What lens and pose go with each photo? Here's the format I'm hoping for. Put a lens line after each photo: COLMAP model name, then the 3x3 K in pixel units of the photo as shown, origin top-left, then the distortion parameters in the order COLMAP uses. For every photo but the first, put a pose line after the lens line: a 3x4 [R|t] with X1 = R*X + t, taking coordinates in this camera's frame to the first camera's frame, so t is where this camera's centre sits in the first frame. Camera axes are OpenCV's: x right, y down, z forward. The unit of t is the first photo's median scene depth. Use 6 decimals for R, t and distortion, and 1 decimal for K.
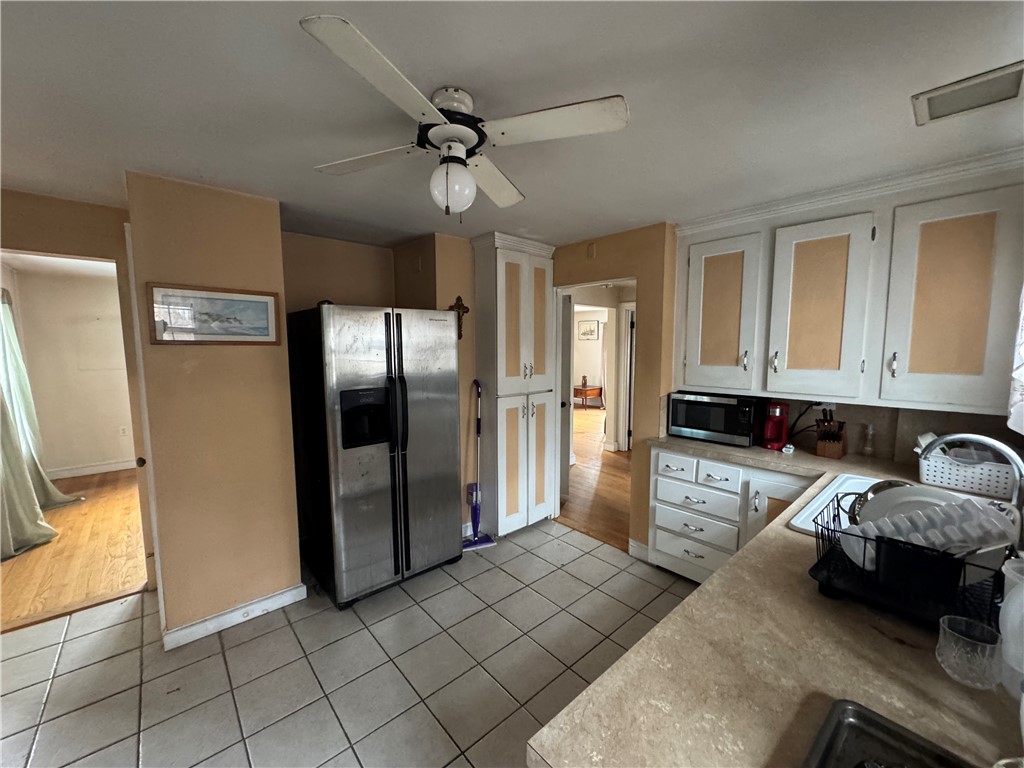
lens RADIAL K [[404.8, 0, 510.7], [0, 404.8, 385.1], [0, 0, 1]] dist [-0.004285, 0.000161]
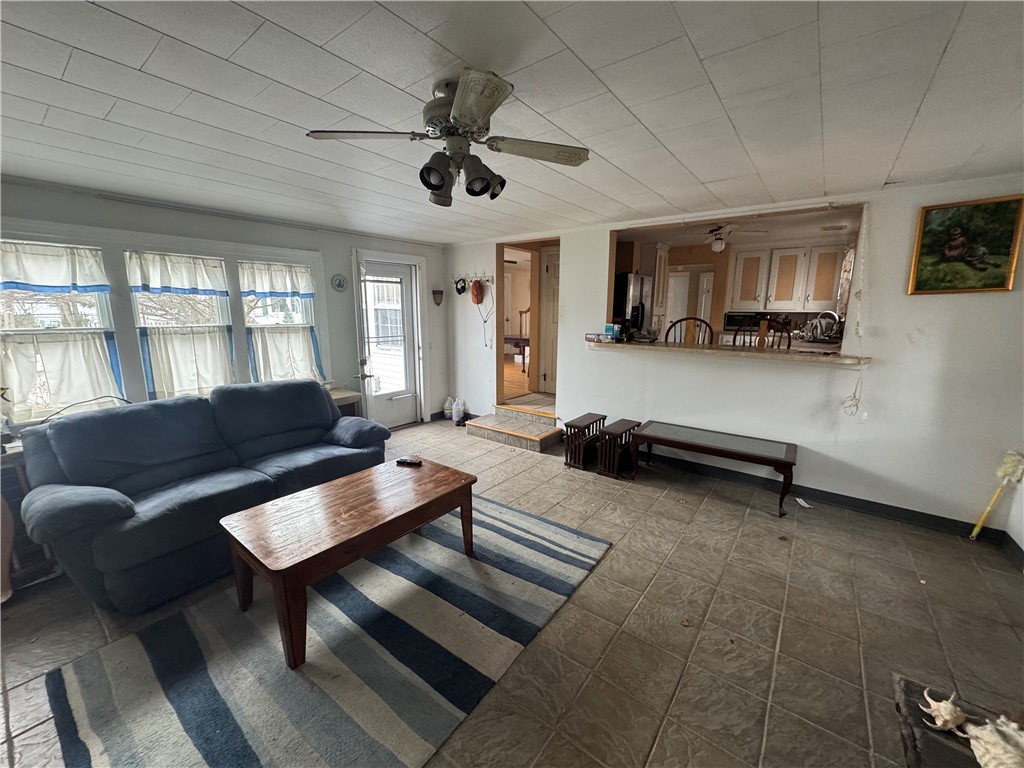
lens RADIAL K [[404.8, 0, 510.5], [0, 404.8, 385.9], [0, 0, 1]] dist [-0.004285, 0.000161]
pose [[0.983445, -0.023430, 0.179685, -1.573035], [0.007388, 0.995966, 0.089431, 0.271569], [-0.181055, -0.086623, 0.979651, -1.413707]]
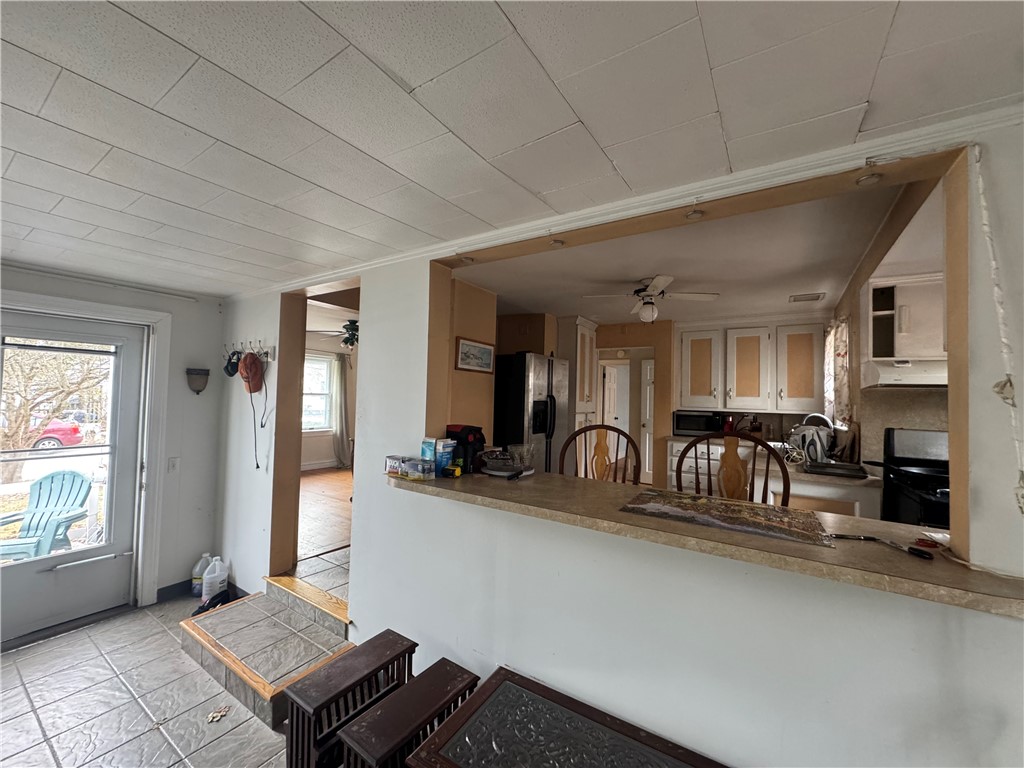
lens RADIAL K [[404.8, 0, 511.3], [0, 404.8, 387.3], [0, 0, 1]] dist [-0.004285, 0.000161]
pose [[0.966379, 0.036501, 0.254518, -0.894521], [-0.005115, 0.992405, -0.122903, 0.161796], [-0.257071, 0.117469, 0.959226, -0.644249]]
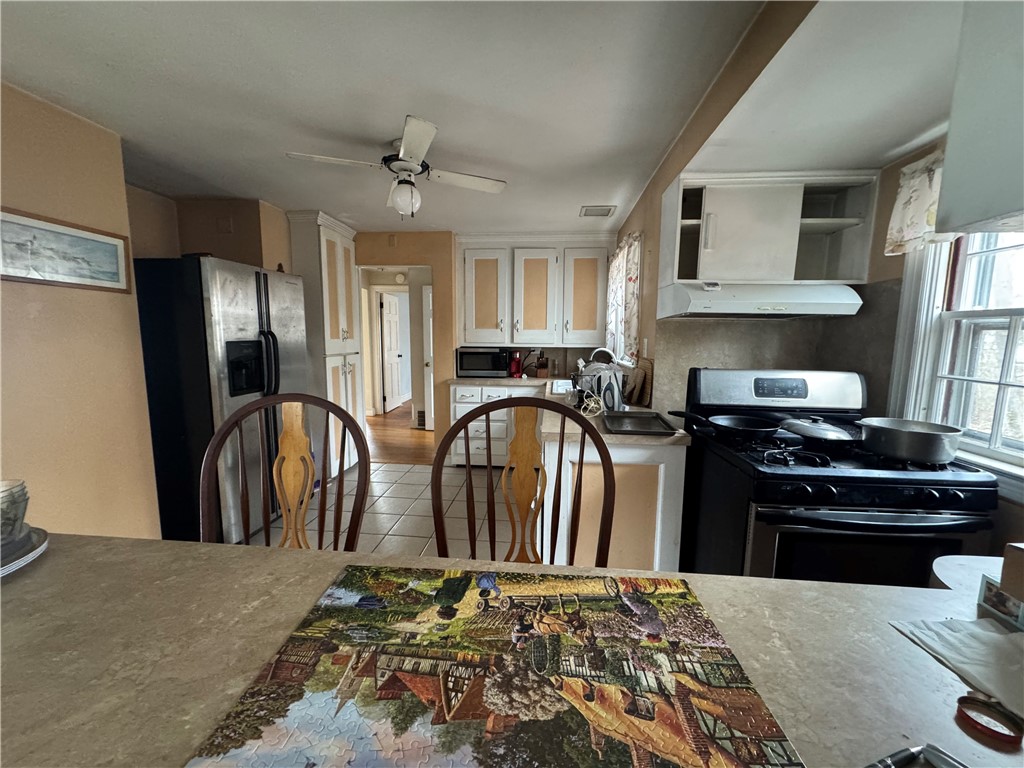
lens RADIAL K [[404.8, 0, 511.7], [0, 404.8, 385.9], [0, 0, 1]] dist [-0.004285, 0.000161]
pose [[0.734023, -0.074389, 0.675038, -0.545735], [0.055045, 0.997229, 0.050040, 0.108965], [-0.676890, 0.000427, 0.736084, -0.260697]]
